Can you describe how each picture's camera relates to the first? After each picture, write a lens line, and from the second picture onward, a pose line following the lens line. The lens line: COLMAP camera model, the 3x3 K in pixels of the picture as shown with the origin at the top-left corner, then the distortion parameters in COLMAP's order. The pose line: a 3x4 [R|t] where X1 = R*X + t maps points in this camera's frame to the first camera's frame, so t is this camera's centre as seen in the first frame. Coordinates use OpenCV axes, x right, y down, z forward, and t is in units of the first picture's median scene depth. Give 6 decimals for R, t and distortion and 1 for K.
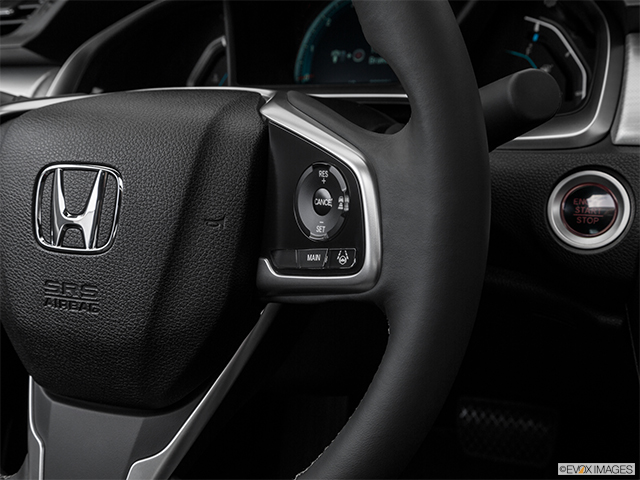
lens RADIAL K [[865.8, 0, 315.5], [0, 865.8, 243.1], [0, 0, 1]] dist [0.015091, 0.000000]
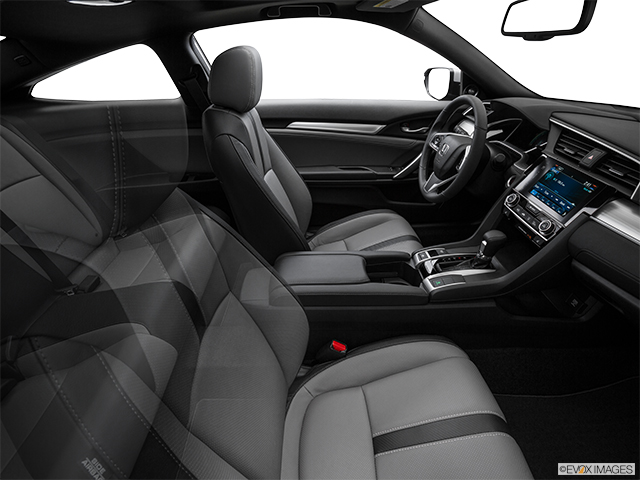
lens RADIAL K [[331.2, 0, 325.2], [0, 331.2, 237.3], [0, 0, 1]] dist [-0.038360, 0.003600]
pose [[0.473356, 0.530557, -0.703167, 1.389799], [-0.314501, 0.847443, 0.427702, -0.249455], [0.822814, 0.018691, 0.568003, -1.245585]]
